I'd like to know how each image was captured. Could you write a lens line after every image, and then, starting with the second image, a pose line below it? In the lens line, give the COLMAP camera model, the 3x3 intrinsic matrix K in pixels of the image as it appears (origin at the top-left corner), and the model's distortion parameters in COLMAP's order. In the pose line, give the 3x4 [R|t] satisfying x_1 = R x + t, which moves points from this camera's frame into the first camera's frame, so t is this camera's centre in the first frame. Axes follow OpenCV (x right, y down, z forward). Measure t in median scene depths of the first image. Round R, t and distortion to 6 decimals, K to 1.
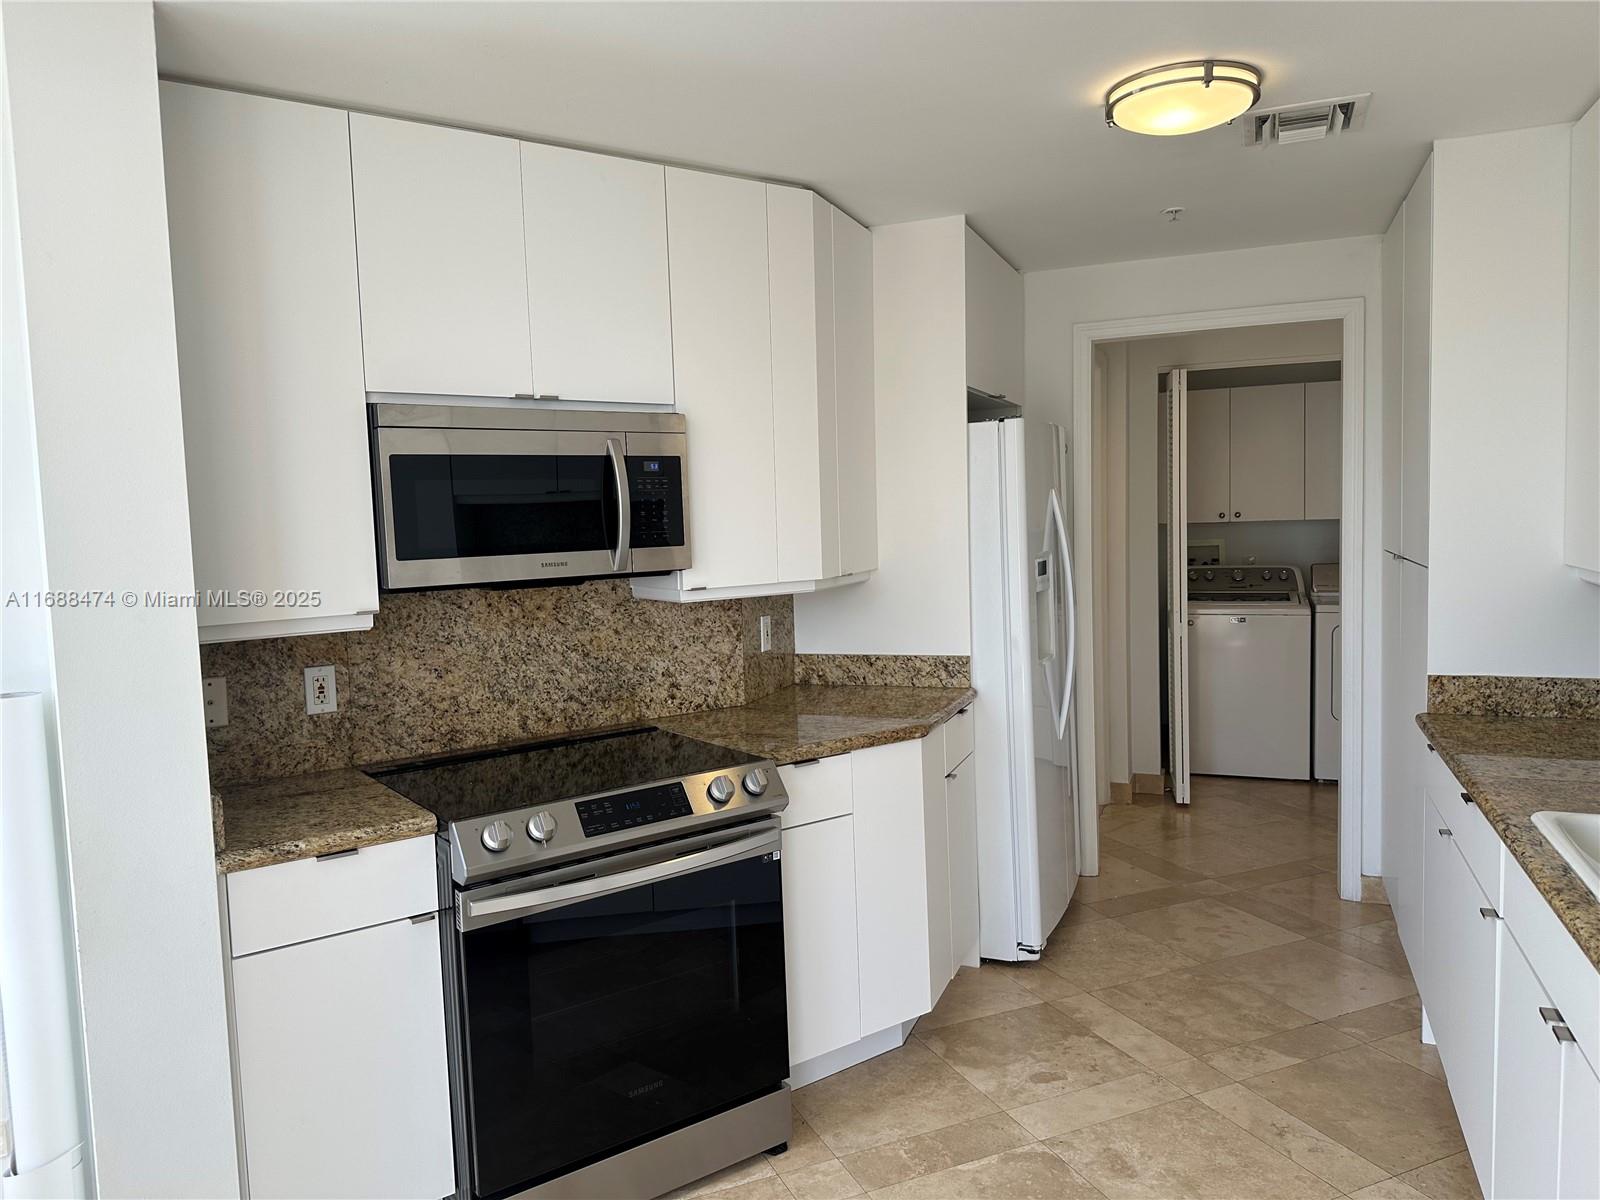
lens RADIAL K [[1135.2, 0, 798.4], [0, 1135.2, 565.7], [0, 0, 1]] dist [0.038188, -0.000748]
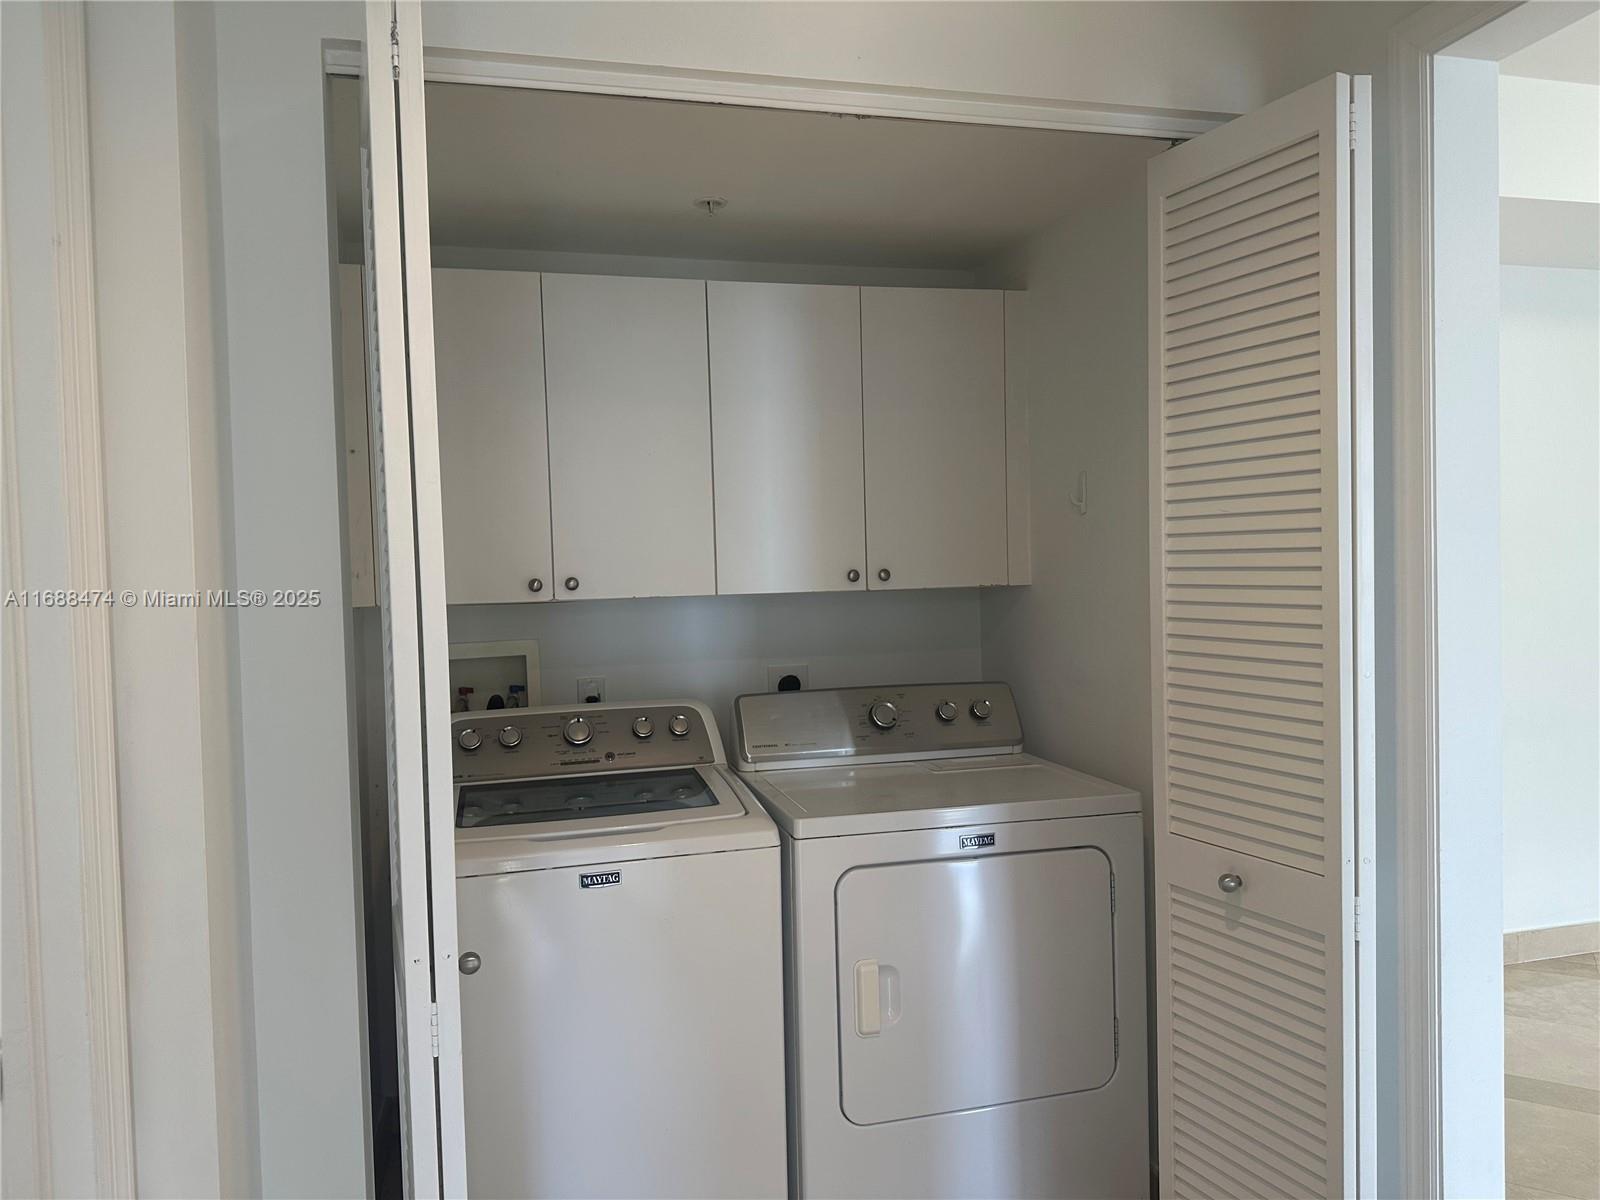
lens RADIAL K [[1109.1, 0, 795.2], [0, 1109.1, 600.5], [0, 0, 1]] dist [0.140705, -0.204029]
pose [[0.808682, -0.013776, 0.588084, 0.216001], [0.036703, 0.998960, -0.027070, -0.025000], [-0.587100, 0.043475, 0.808346, 0.635731]]
